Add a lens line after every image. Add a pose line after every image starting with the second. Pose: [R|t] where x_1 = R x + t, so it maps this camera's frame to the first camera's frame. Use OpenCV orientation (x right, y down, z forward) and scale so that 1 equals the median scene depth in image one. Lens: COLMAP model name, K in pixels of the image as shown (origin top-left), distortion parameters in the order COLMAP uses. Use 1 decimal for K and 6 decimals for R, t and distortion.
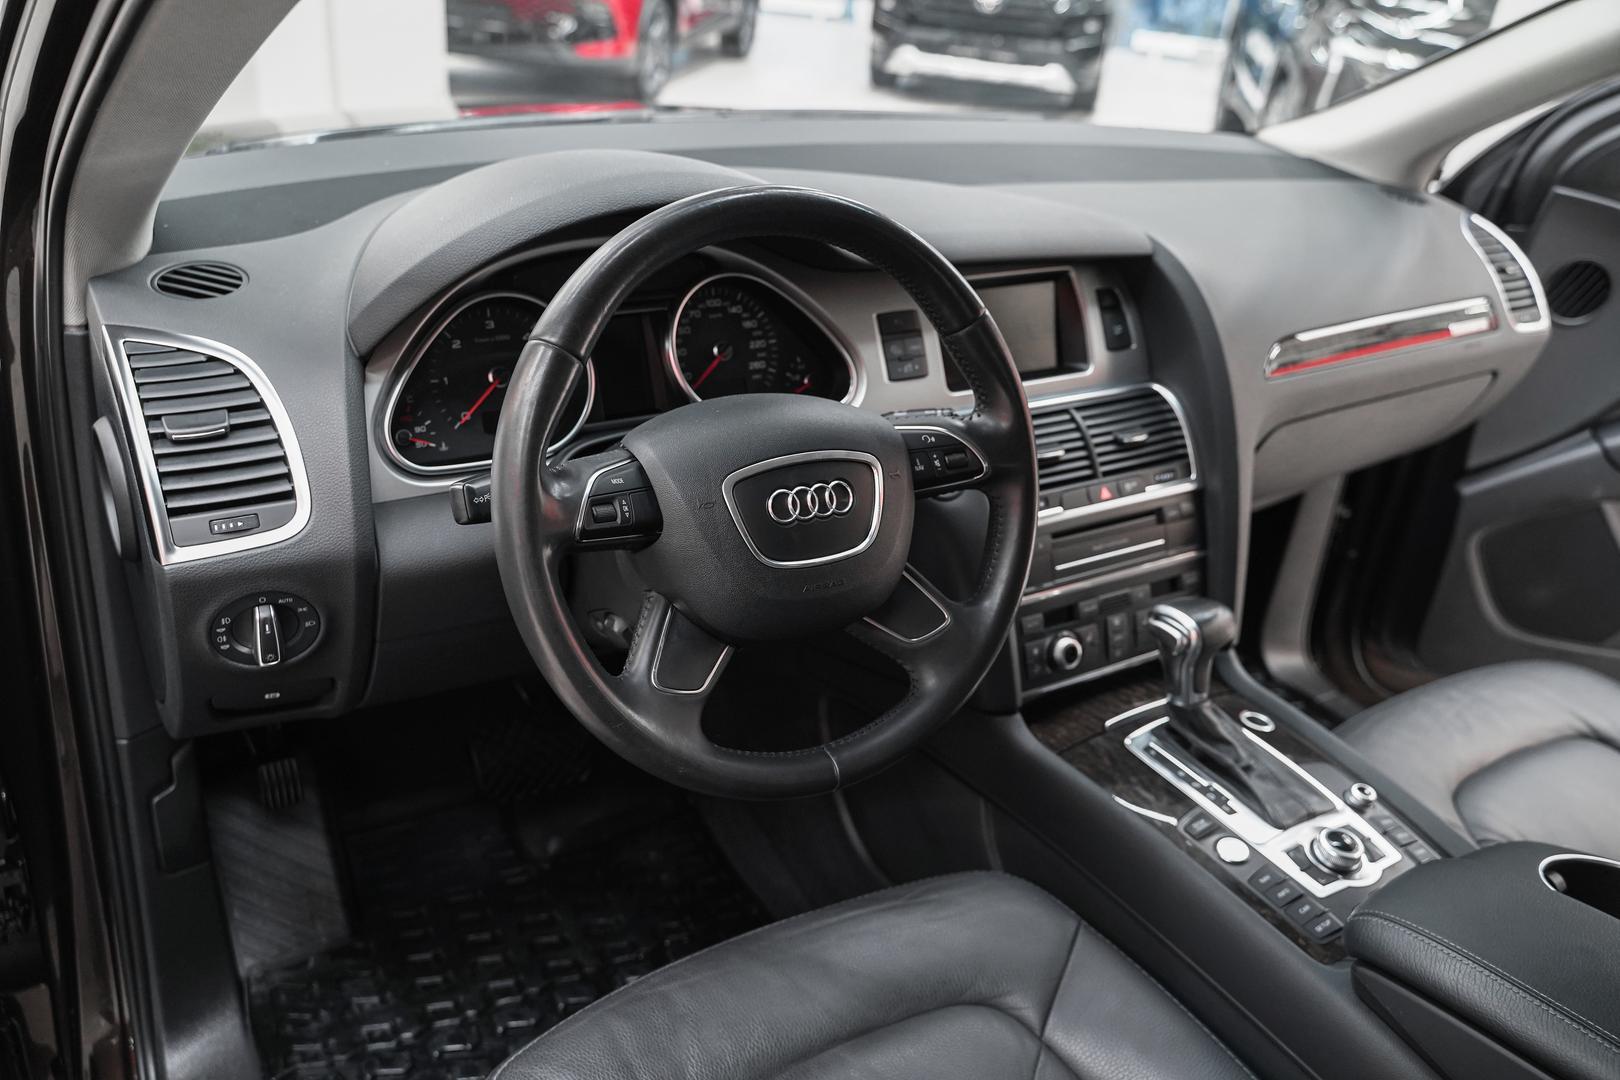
lens RADIAL K [[1289.5, 0, 810.0], [0, 1289.5, 540.0], [0, 0, 1]] dist [-0.015815, 0.001621]
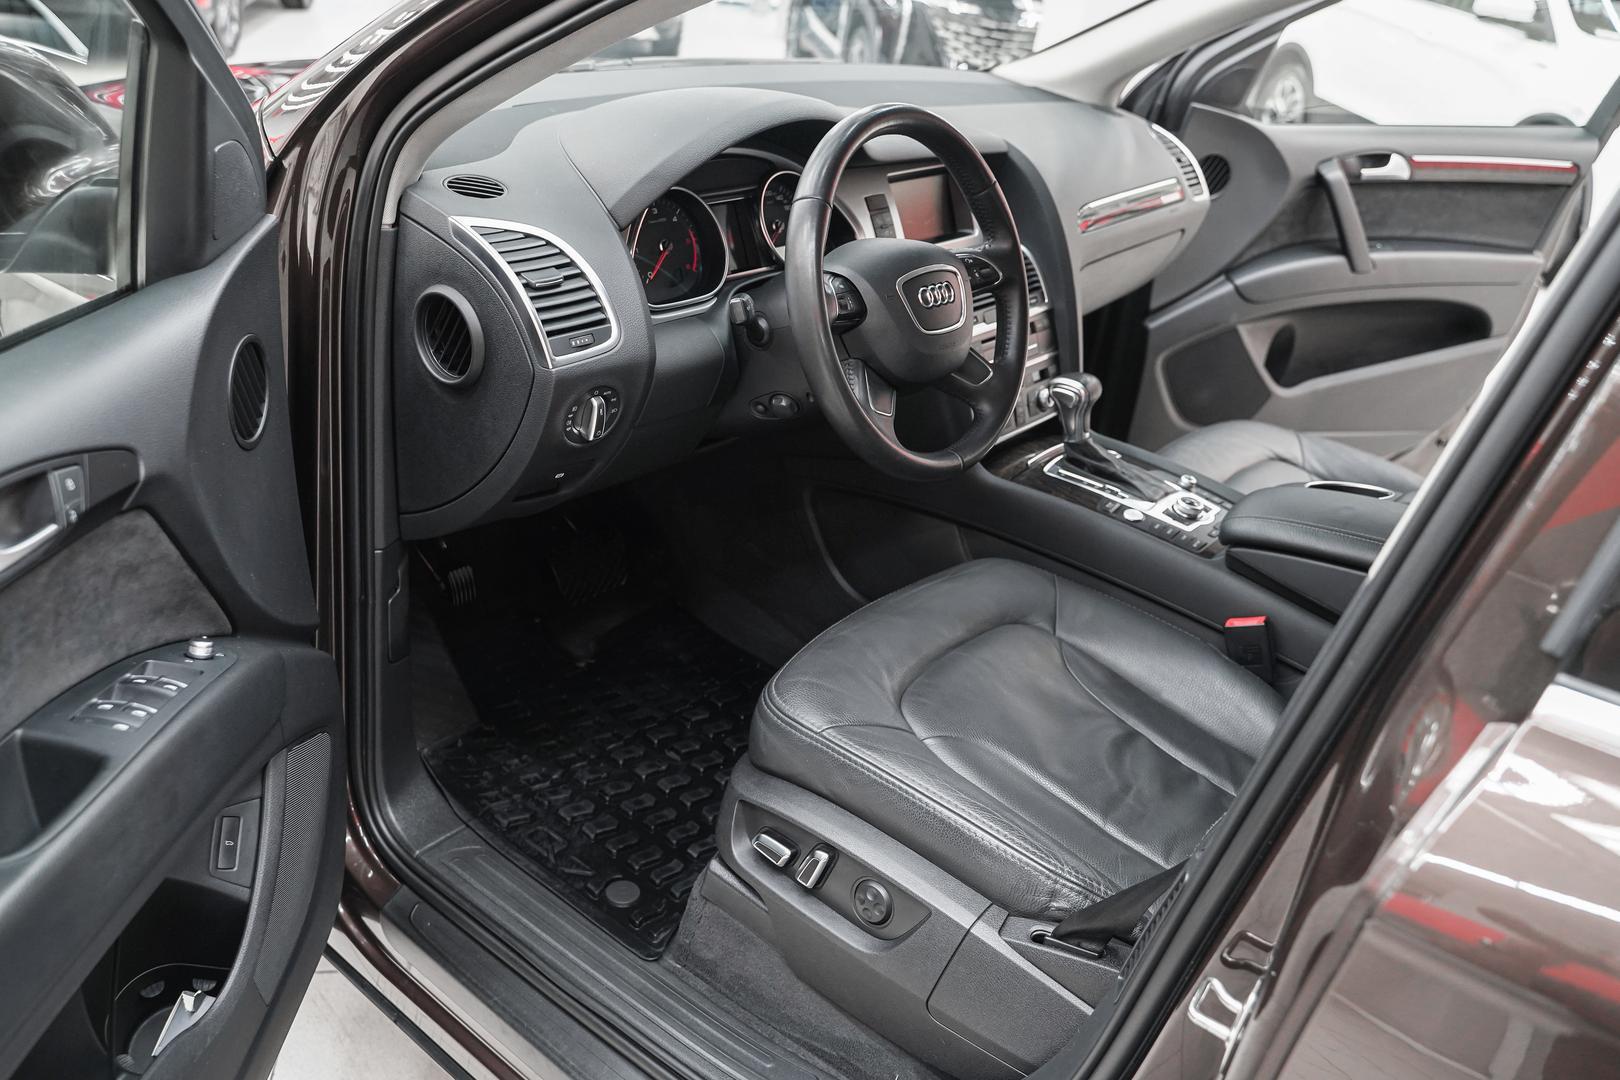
lens RADIAL K [[1329.9, 0, 810.0], [0, 1329.9, 540.0], [0, 0, 1]] dist [-0.016451, 0.001485]
pose [[0.940810, -0.130814, 0.312671, -0.491266], [0.122209, 0.991388, 0.047055, 0.122718], [-0.316134, -0.006058, 0.948695, -0.384689]]
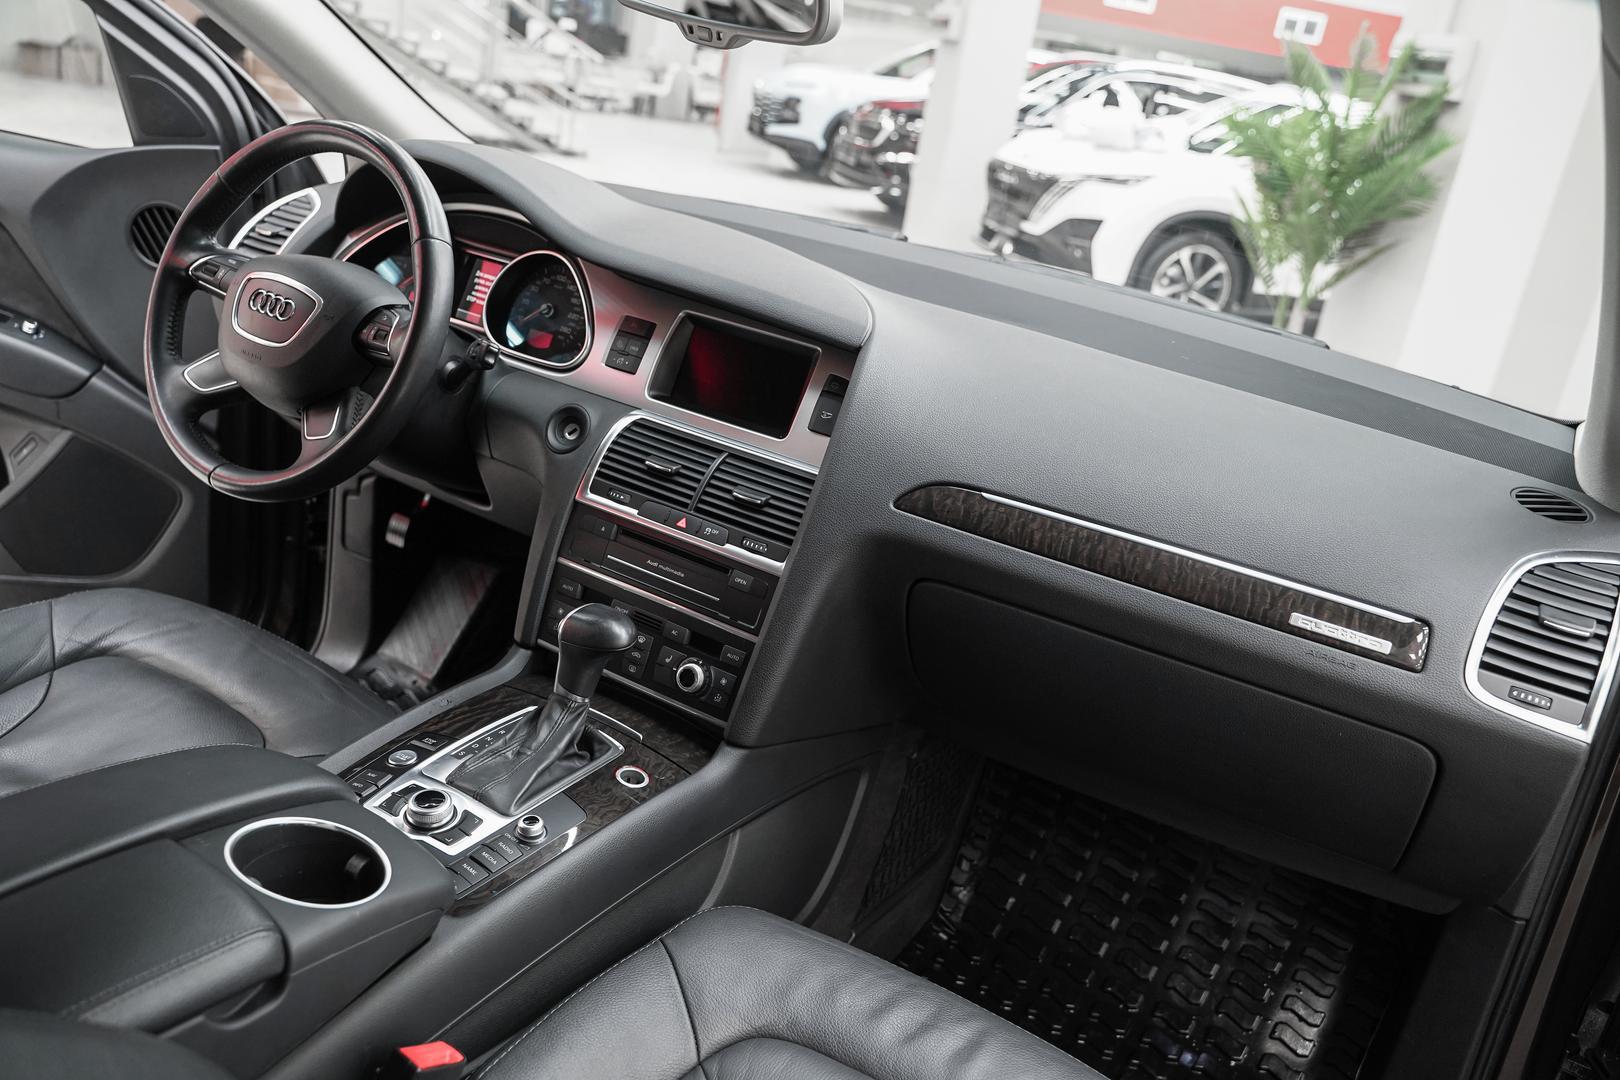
lens RADIAL K [[1289.5, 0, 810.0], [0, 1289.5, 540.0], [0, 0, 1]] dist [-0.015815, 0.001621]
pose [[0.466222, 0.308005, -0.829319, 1.140027], [-0.500546, 0.864795, 0.039786, -0.116306], [0.729445, 0.396564, 0.557358, 0.483706]]
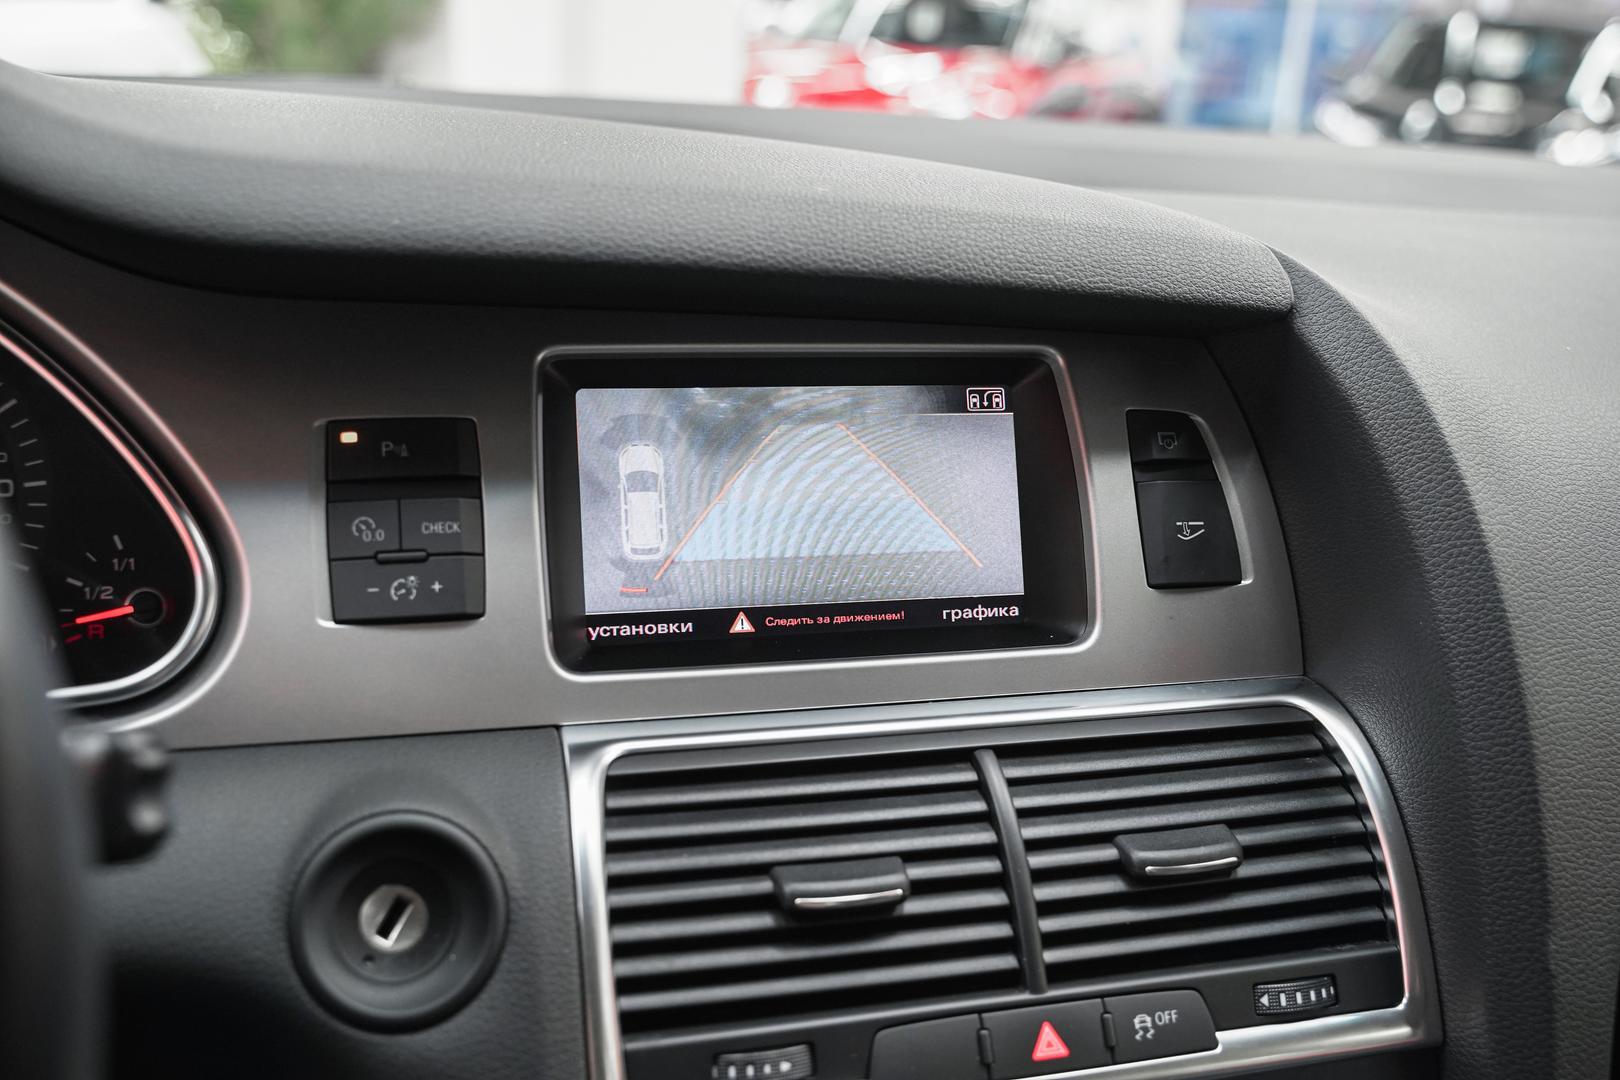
lens RADIAL K [[1597.9, 0, 811.2], [0, 1597.9, 533.9], [0, 0, 1]] dist [-0.006005, 0.018239]
pose [[0.962439, 0.055472, -0.265769, 0.264290], [-0.104207, 0.979403, -0.172946, -0.081225], [0.250702, 0.194145, 0.948397, 0.594342]]
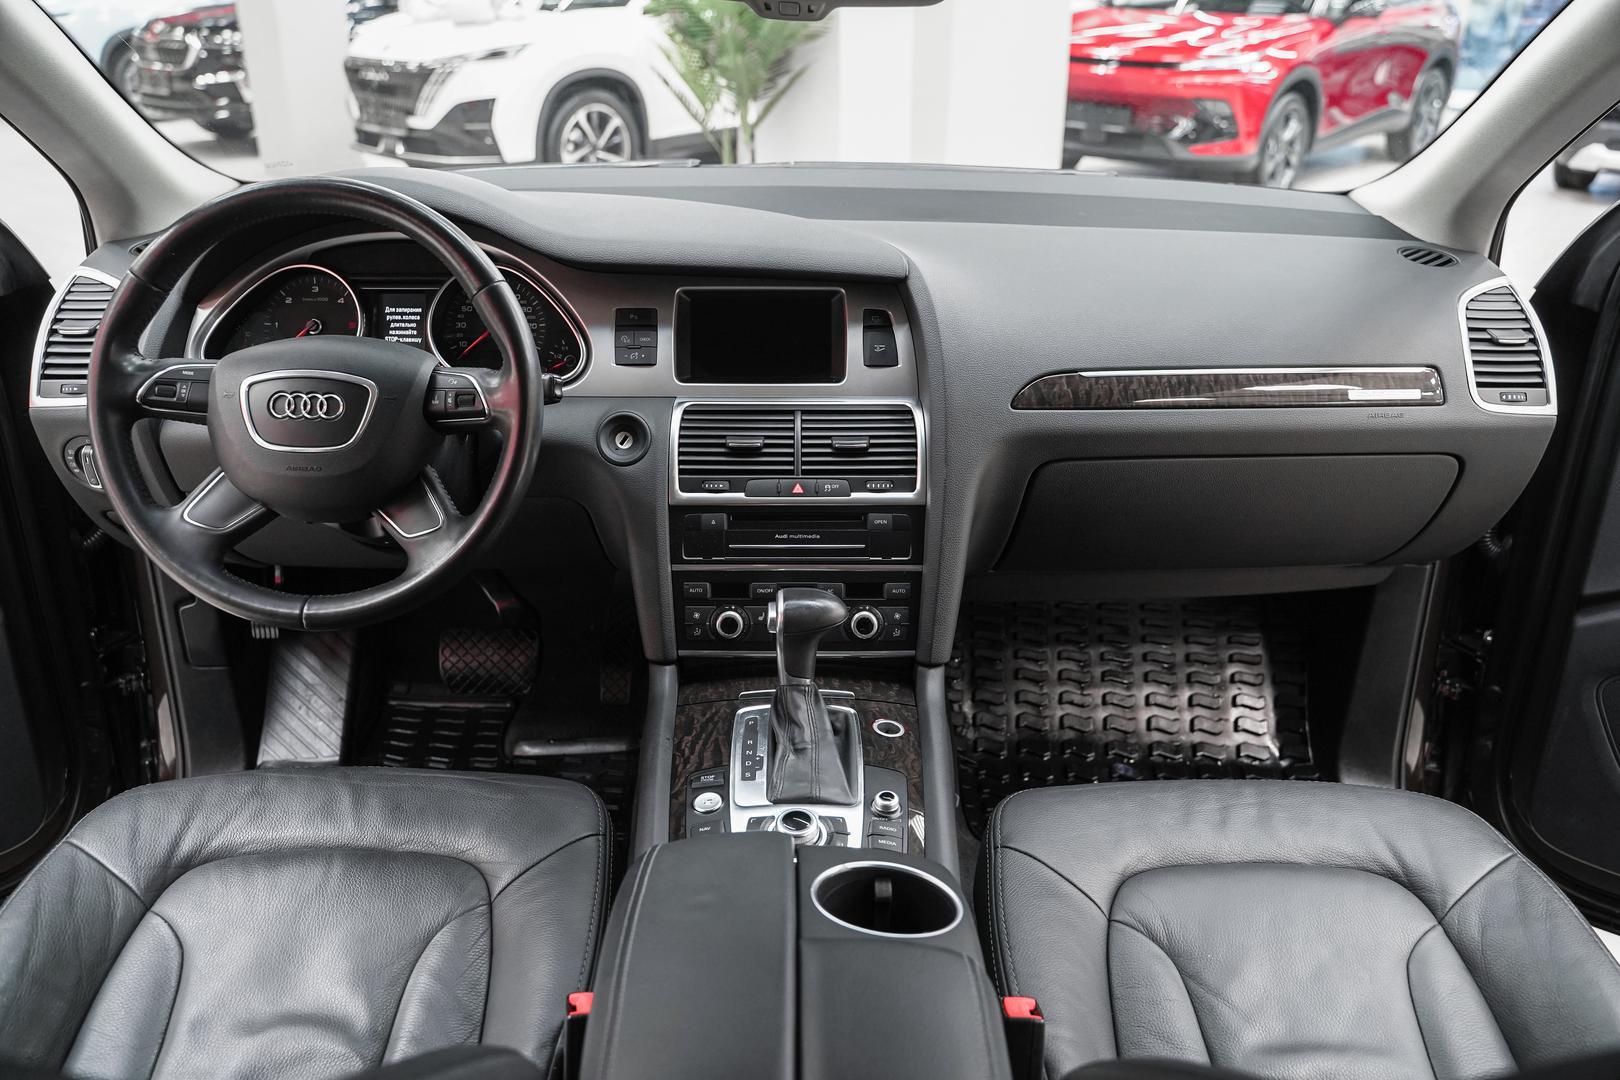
lens RADIAL K [[1289.5, 0, 810.0], [0, 1289.5, 540.0], [0, 0, 1]] dist [-0.015815, 0.001621]
pose [[0.853046, 0.143393, -0.501747, 0.774133], [-0.181356, 0.983036, -0.027394, 0.033546], [0.489307, 0.114363, 0.864580, 0.072161]]
